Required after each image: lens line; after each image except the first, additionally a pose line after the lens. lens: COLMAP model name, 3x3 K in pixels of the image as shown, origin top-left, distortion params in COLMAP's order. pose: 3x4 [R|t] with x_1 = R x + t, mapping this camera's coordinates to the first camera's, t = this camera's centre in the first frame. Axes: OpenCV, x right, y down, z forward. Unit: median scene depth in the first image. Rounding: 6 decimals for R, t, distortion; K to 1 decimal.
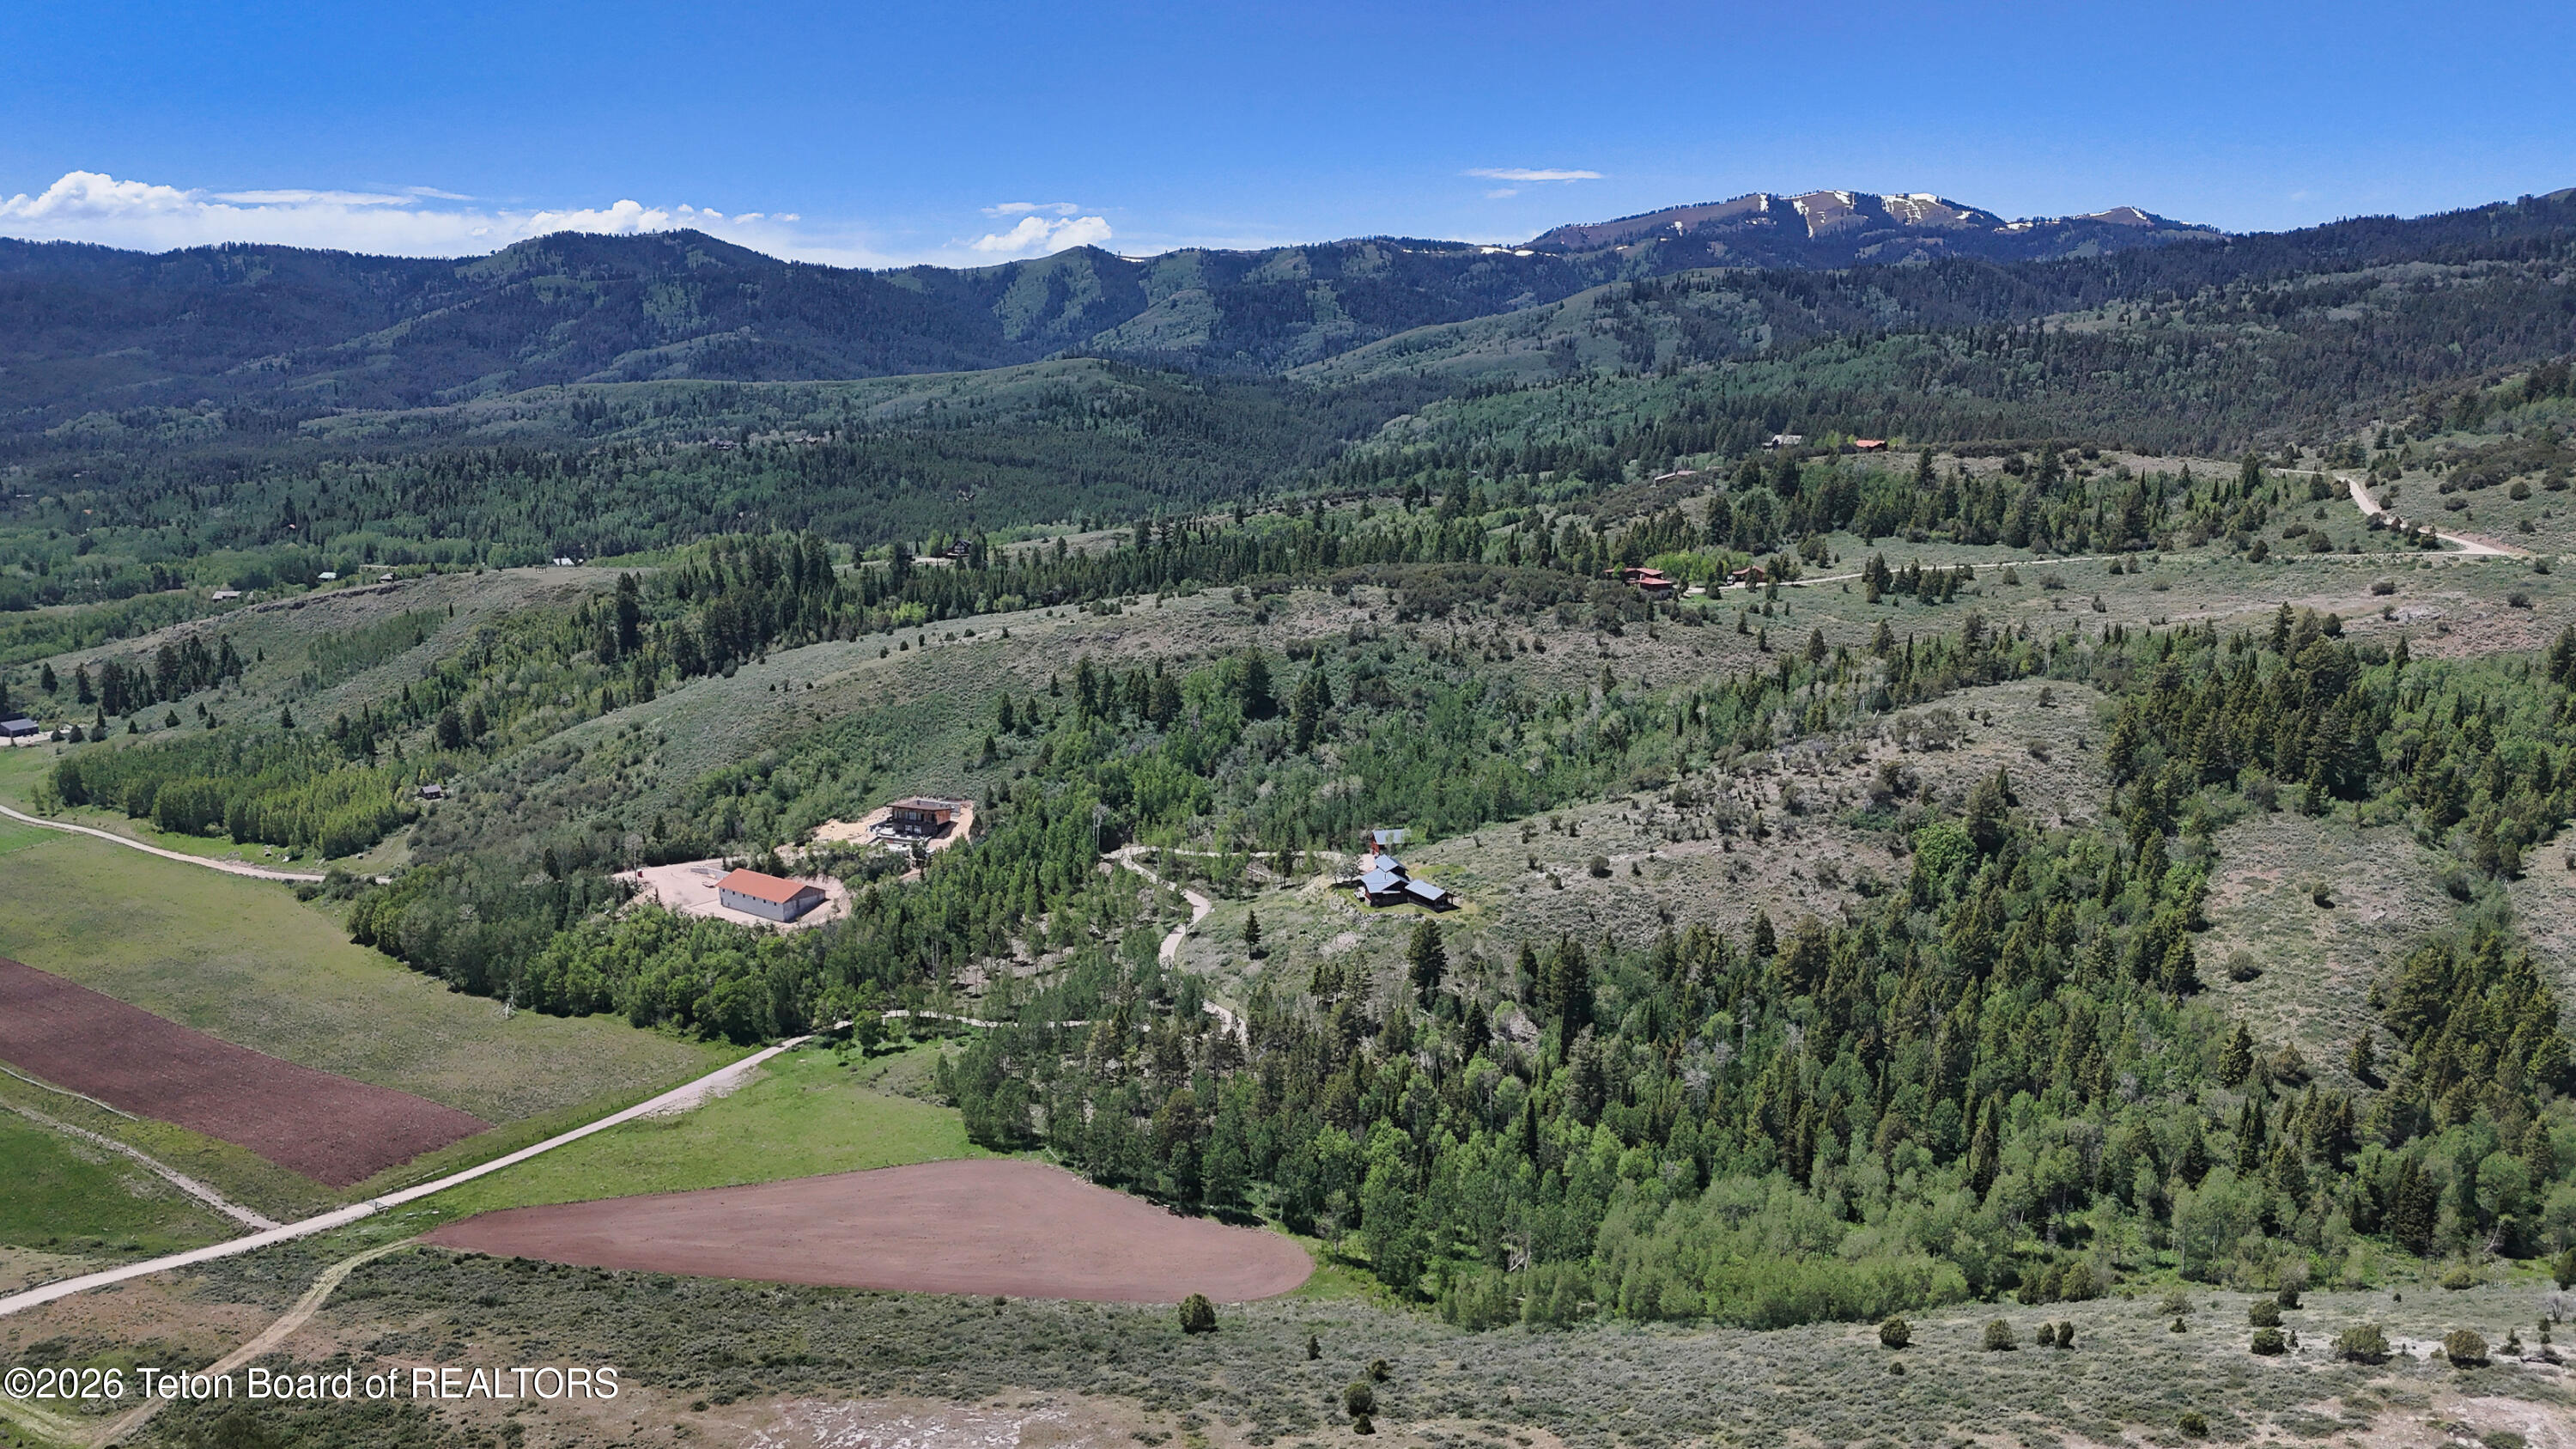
lens RADIAL K [[1868.1, 0, 1279.2], [0, 1868.1, 737.0], [0, 0, 1]] dist [0.078709, -0.092908]
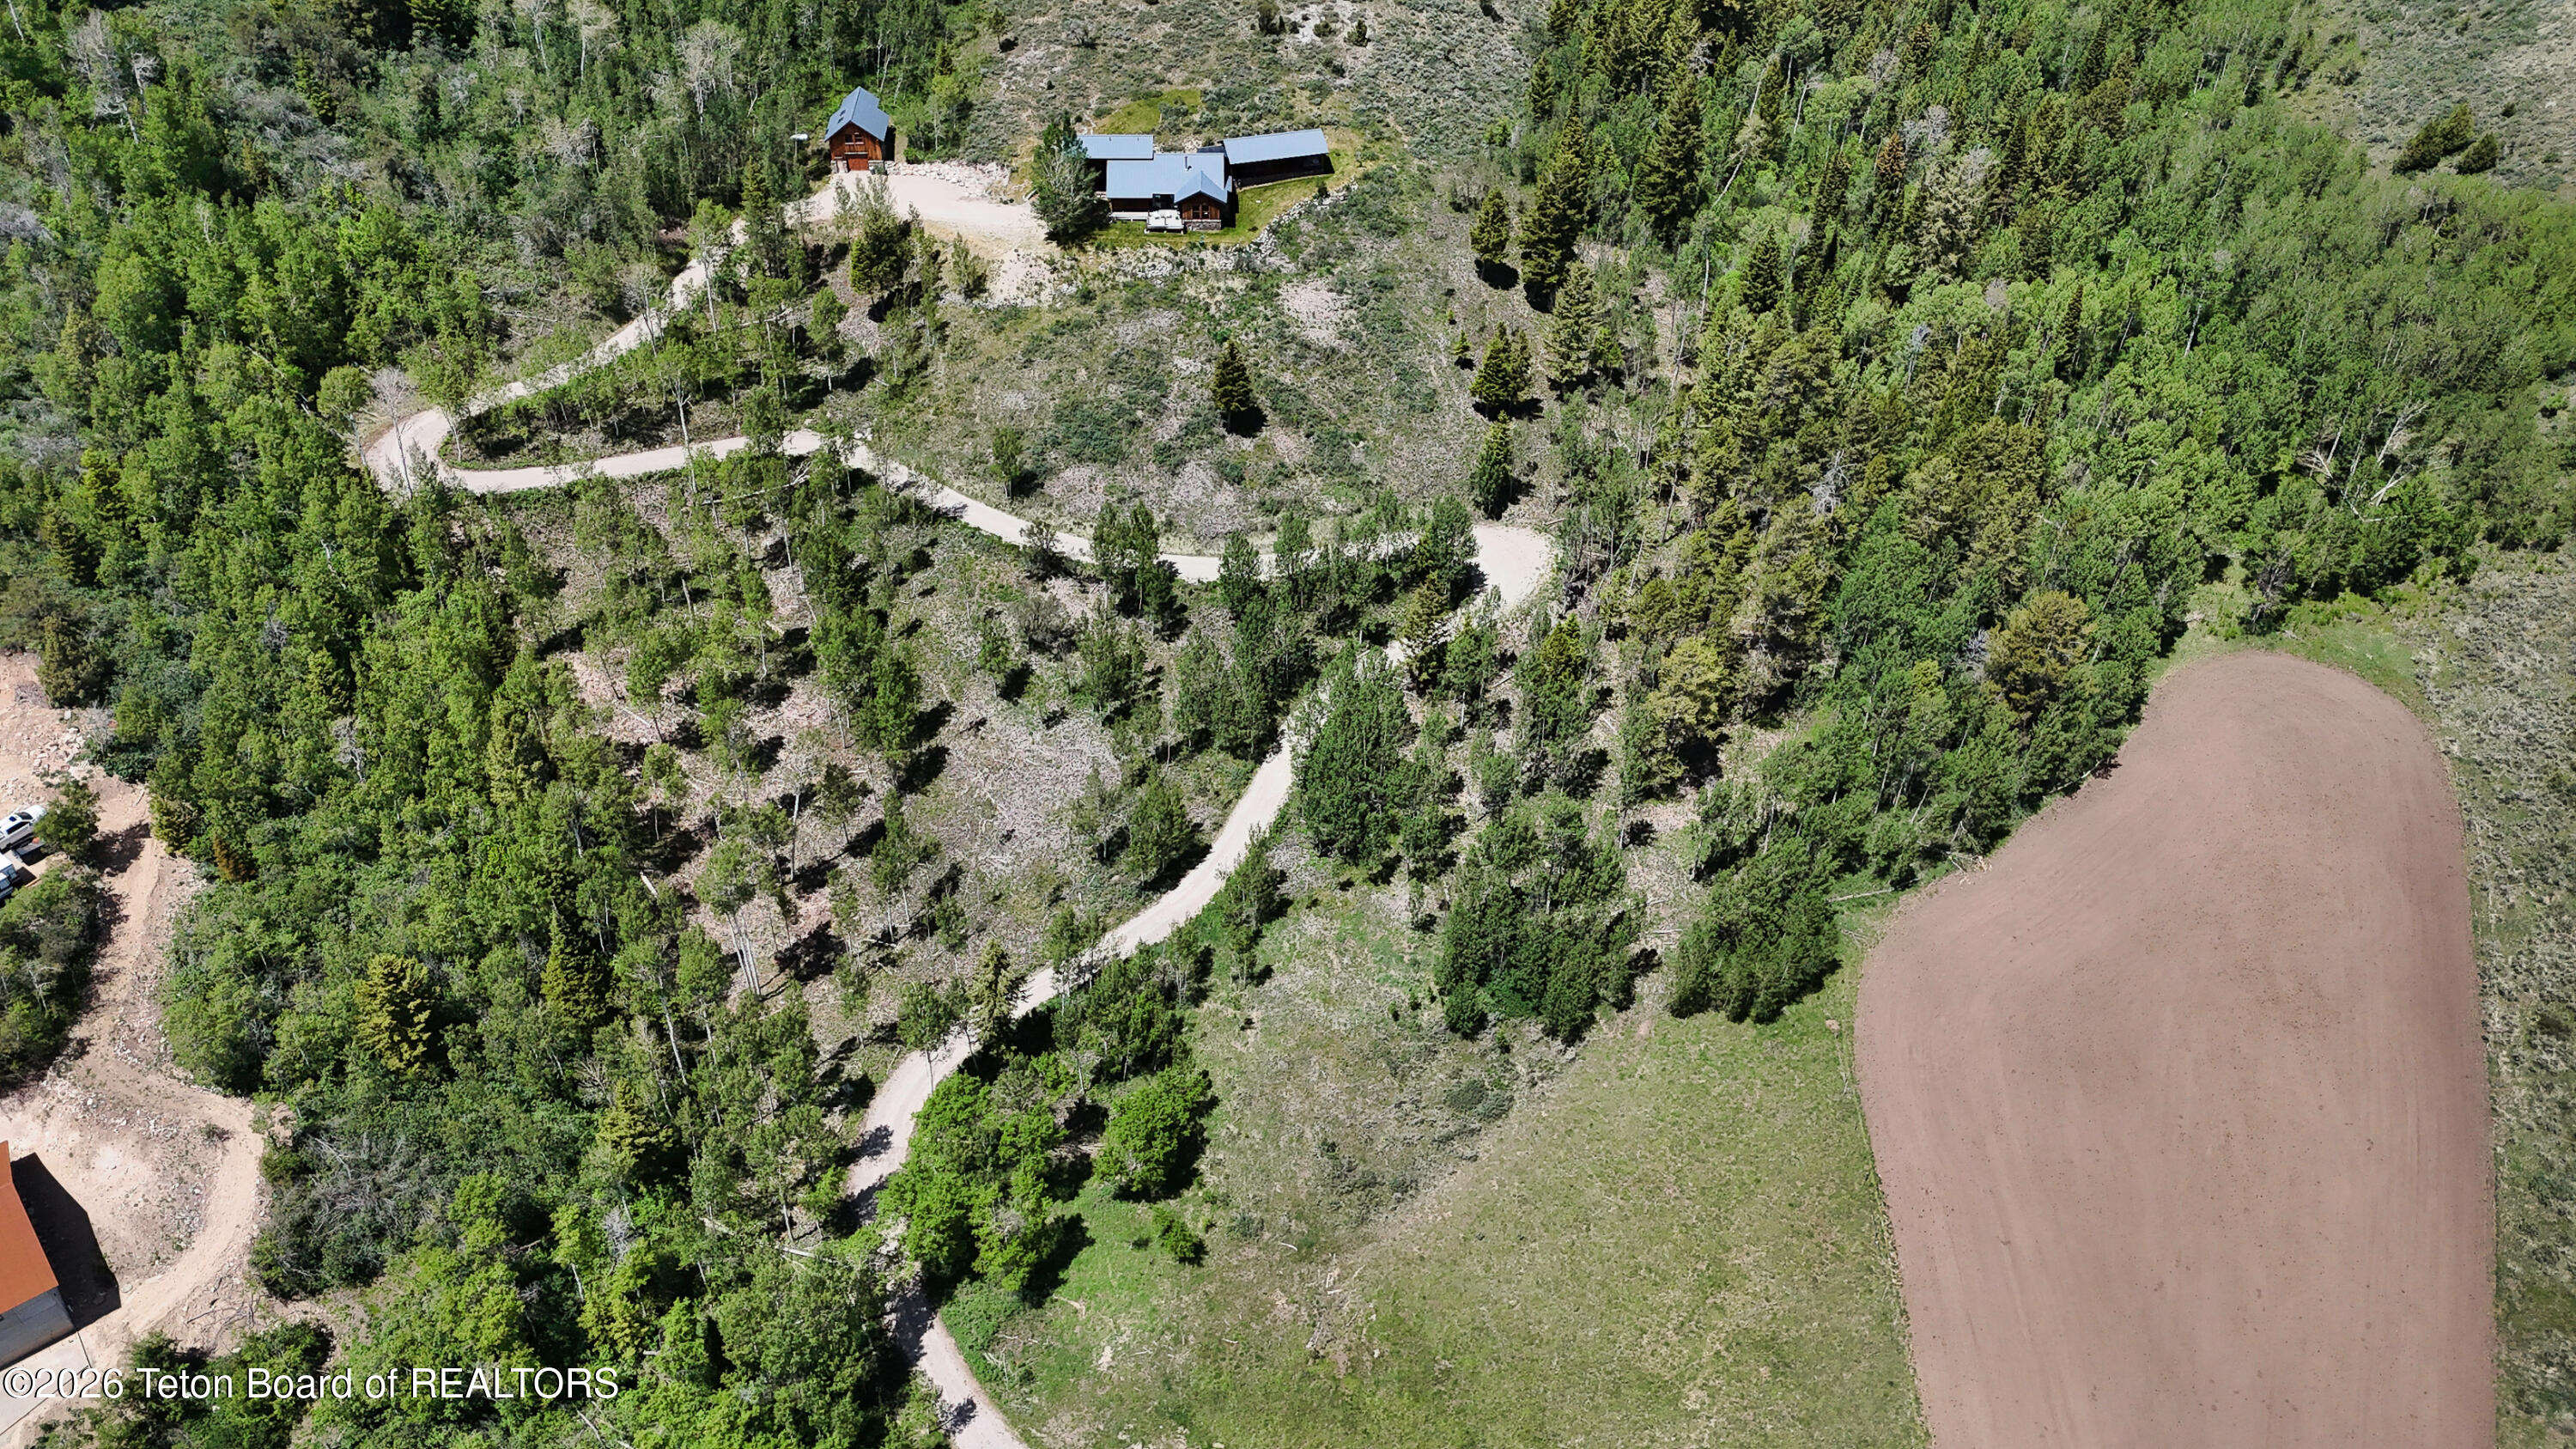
lens RADIAL K [[1868.5, 0, 1270.5], [0, 1868.5, 742.0], [0, 0, 1]] dist [0.096757, -0.131435]
pose [[0.225482, -0.642457, 0.732398, -0.317892], [0.170503, 0.766178, 0.619597, -0.088852], [-0.959212, -0.014832, 0.282300, 0.659390]]
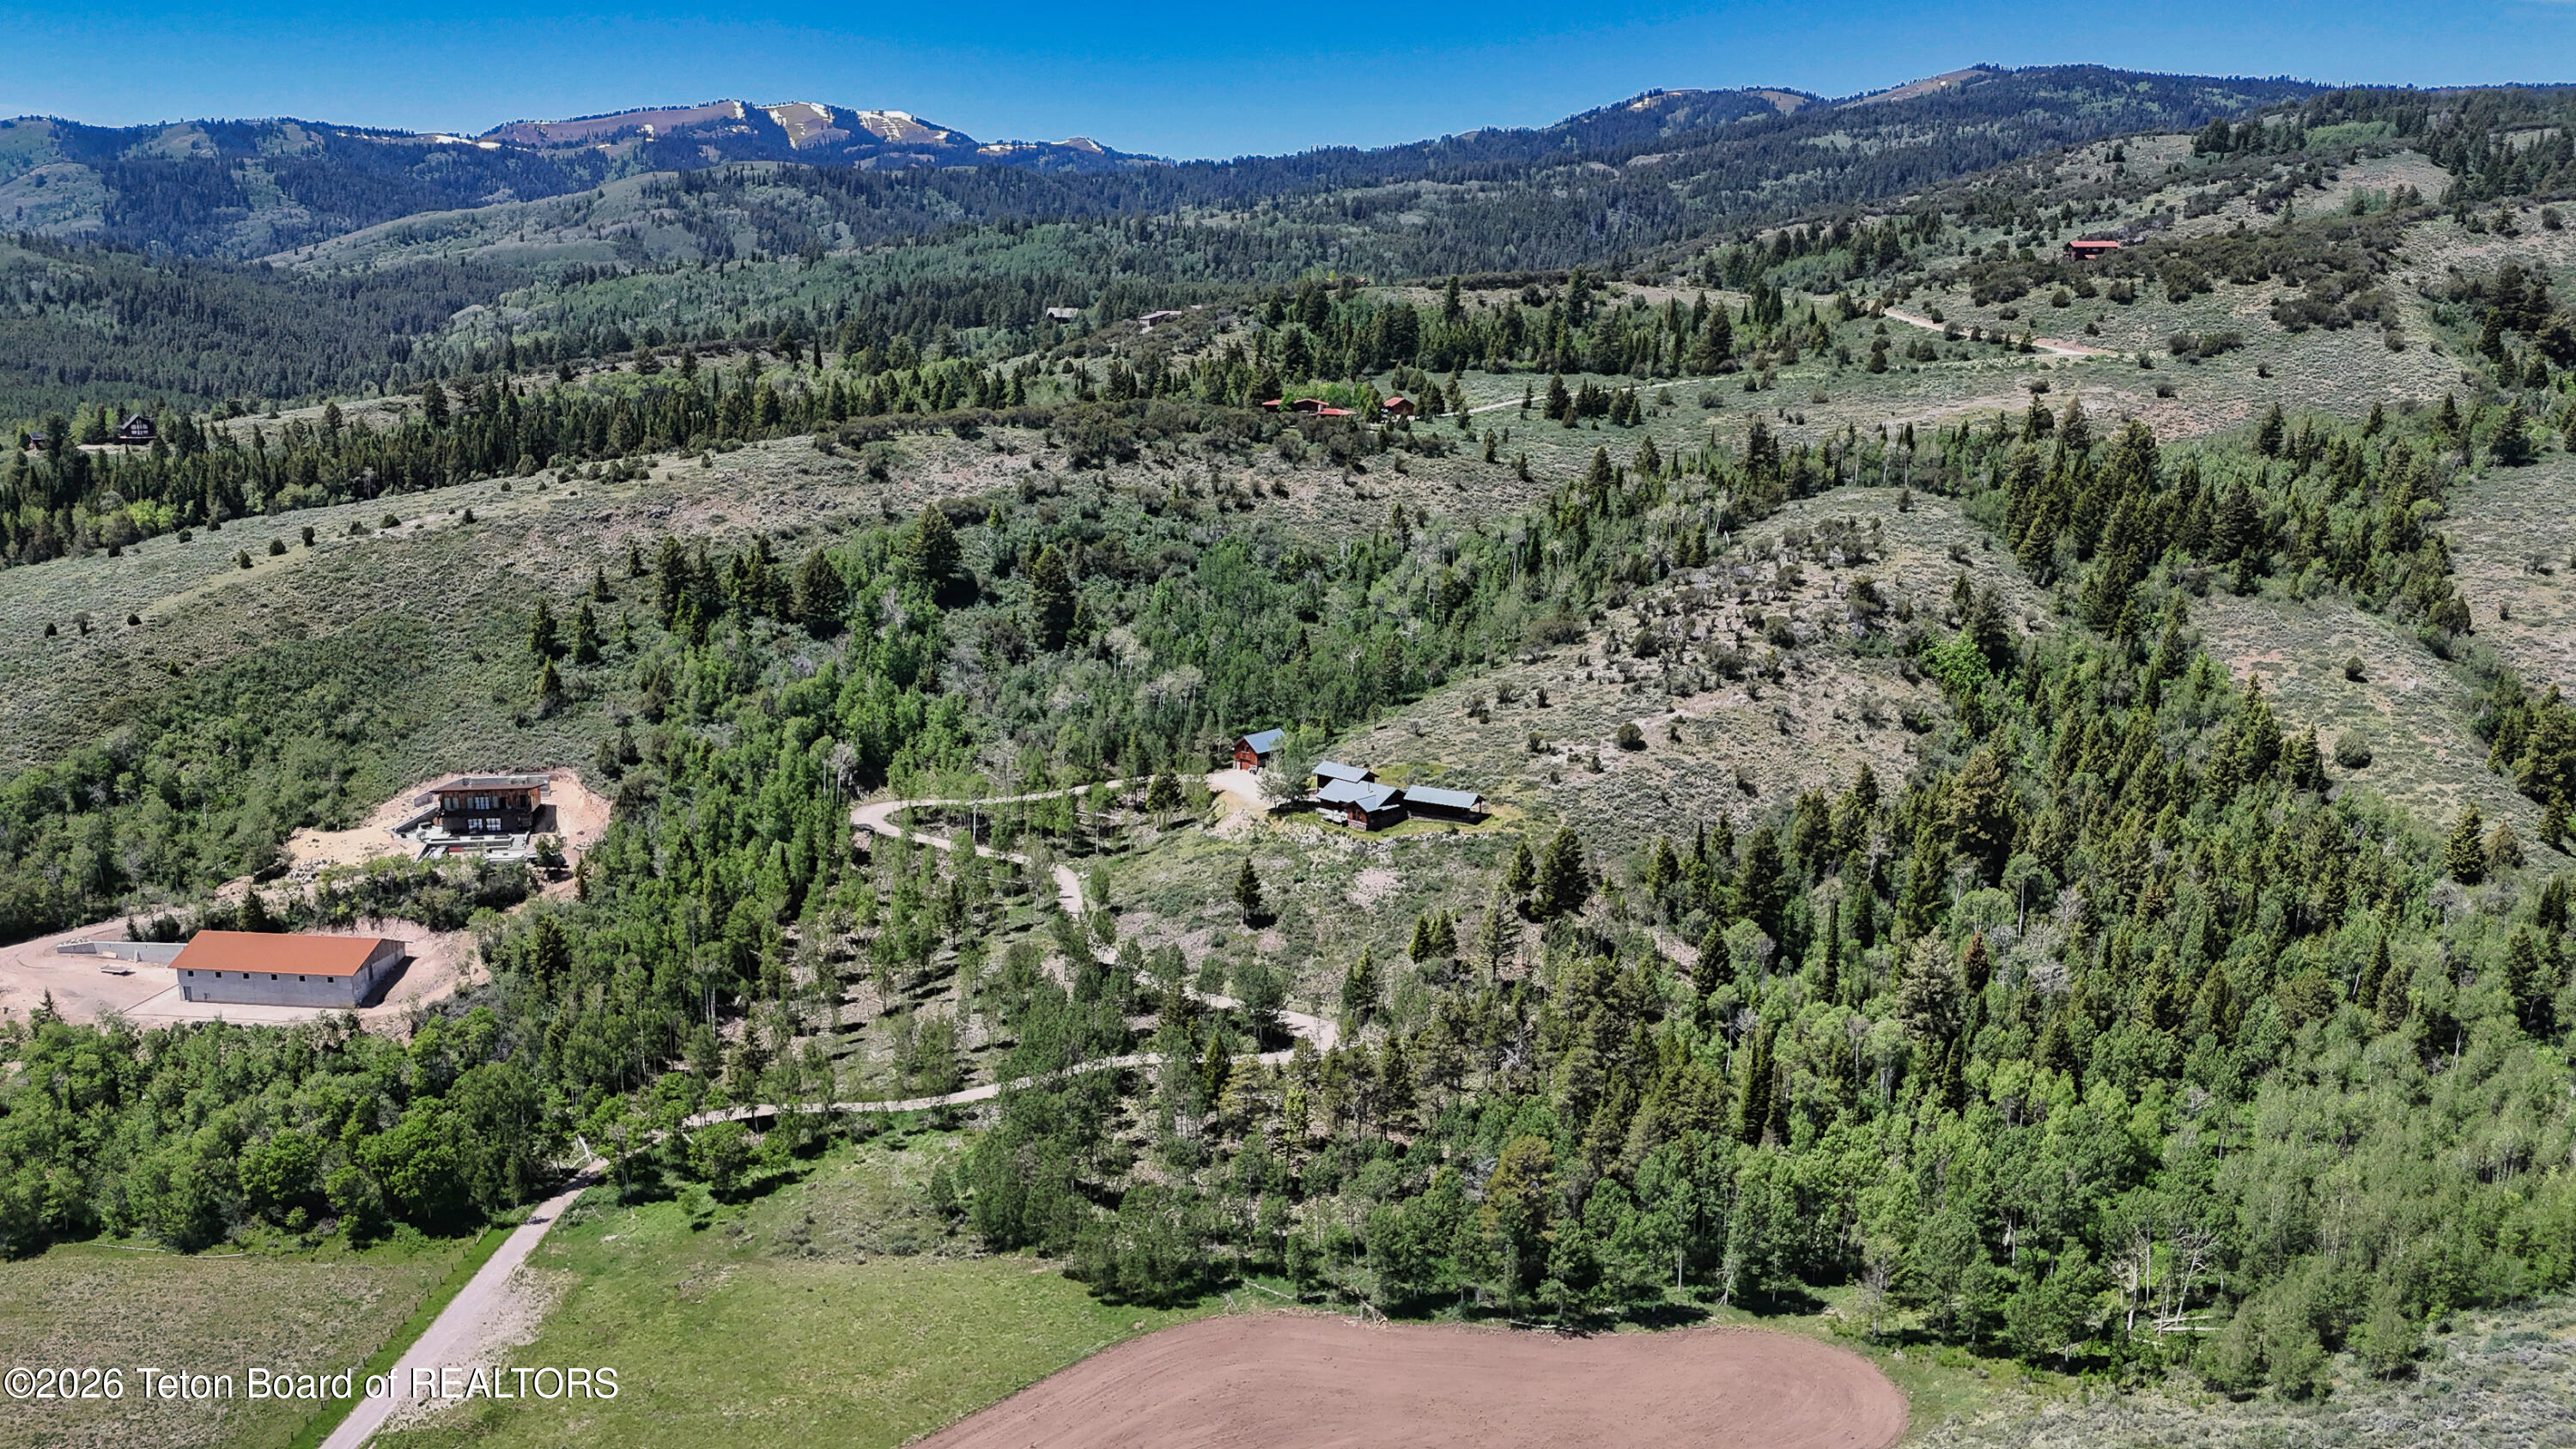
lens RADIAL K [[1874.1, 0, 1288.0], [0, 1874.1, 724.5], [0, 0, 1]] dist [0.073611, -0.072265]
pose [[0.855397, -0.107251, 0.506747, -0.261974], [0.092760, 0.994232, 0.053844, 0.007494], [-0.509599, 0.000948, 0.860412, 0.313503]]
